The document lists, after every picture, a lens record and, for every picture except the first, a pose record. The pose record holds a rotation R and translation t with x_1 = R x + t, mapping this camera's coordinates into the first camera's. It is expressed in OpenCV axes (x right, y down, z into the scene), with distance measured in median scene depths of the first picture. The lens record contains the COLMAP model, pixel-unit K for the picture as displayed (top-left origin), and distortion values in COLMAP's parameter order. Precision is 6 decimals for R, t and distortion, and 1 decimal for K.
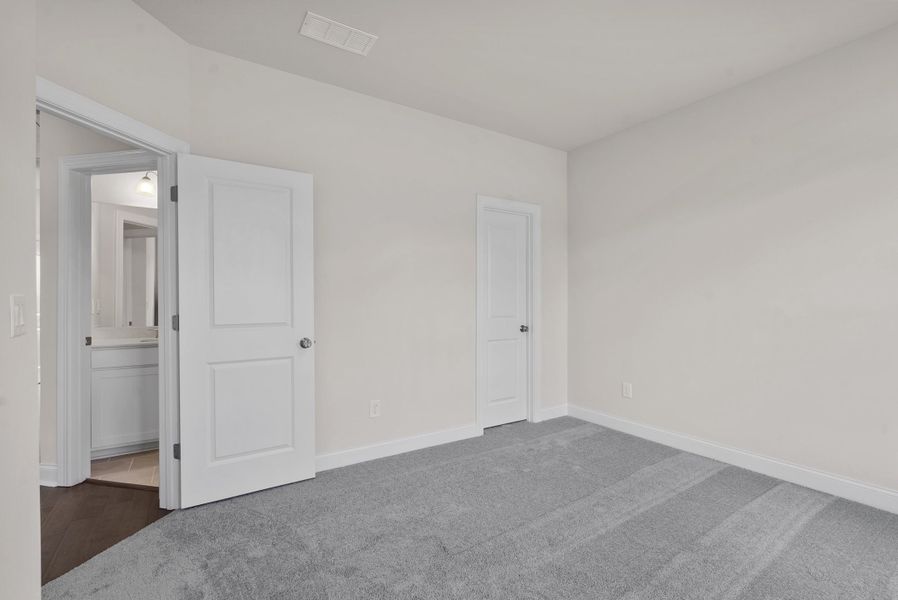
lens RADIAL K [[411.1, 0, 448.1], [0, 411.1, 298.6], [0, 0, 1]] dist [-0.001592, 0.003765]
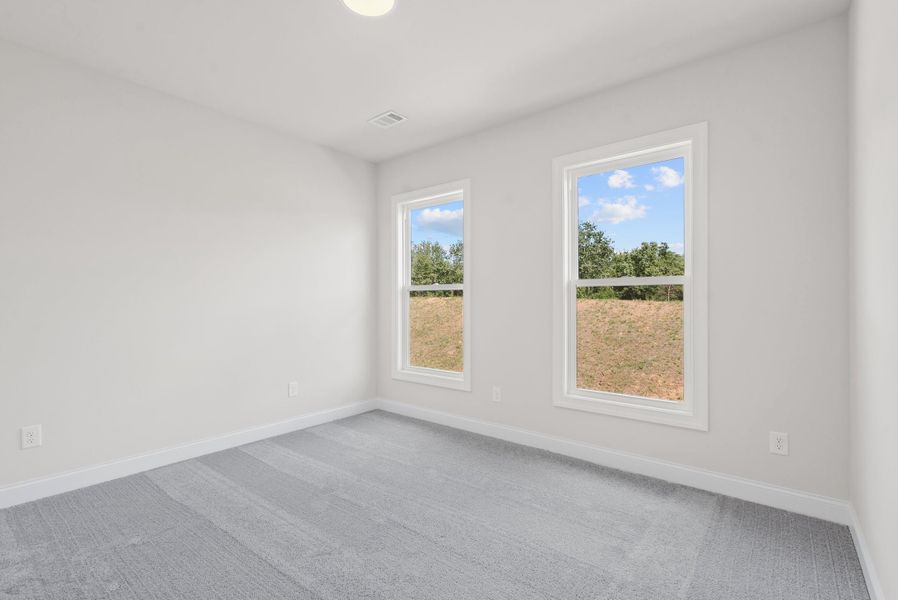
lens RADIAL K [[411.1, 0, 448.8], [0, 411.1, 293.5], [0, 0, 1]] dist [-0.001592, 0.003765]
pose [[-0.343324, 0.022390, 0.938950, -0.583260], [-0.013809, 0.999487, -0.028883, -0.001982], [-0.939116, -0.022883, -0.342839, 0.793429]]
